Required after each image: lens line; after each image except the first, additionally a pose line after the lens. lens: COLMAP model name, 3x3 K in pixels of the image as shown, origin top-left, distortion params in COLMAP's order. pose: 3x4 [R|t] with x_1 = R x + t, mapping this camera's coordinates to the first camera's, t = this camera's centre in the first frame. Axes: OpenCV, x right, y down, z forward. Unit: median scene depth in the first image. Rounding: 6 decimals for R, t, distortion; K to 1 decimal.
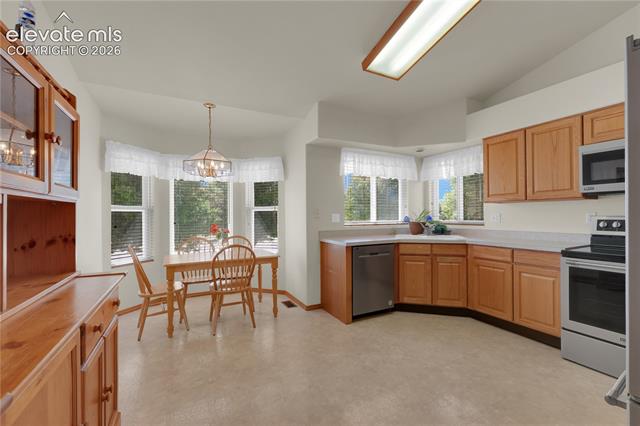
lens RADIAL K [[272.1, 0, 321.7], [0, 272.1, 214.6], [0, 0, 1]] dist [-0.001191, -0.000043]
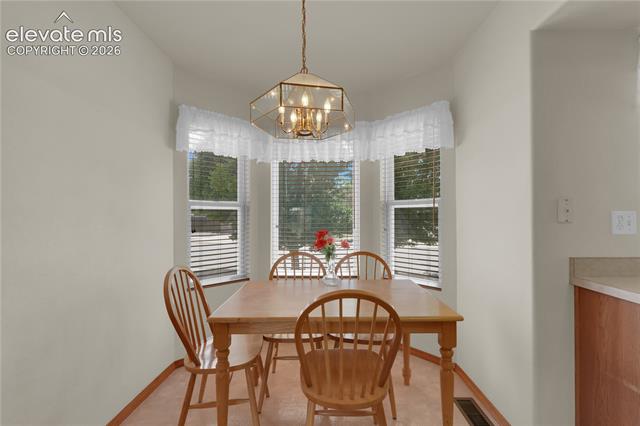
lens RADIAL K [[272.1, 0, 321.7], [0, 272.1, 214.6], [0, 0, 1]] dist [-0.001191, -0.000043]
pose [[0.878991, 0.001278, -0.476837, -0.122743], [-0.001291, 0.999999, 0.000299, 0.001734], [0.476837, 0.000353, 0.878992, 0.473252]]
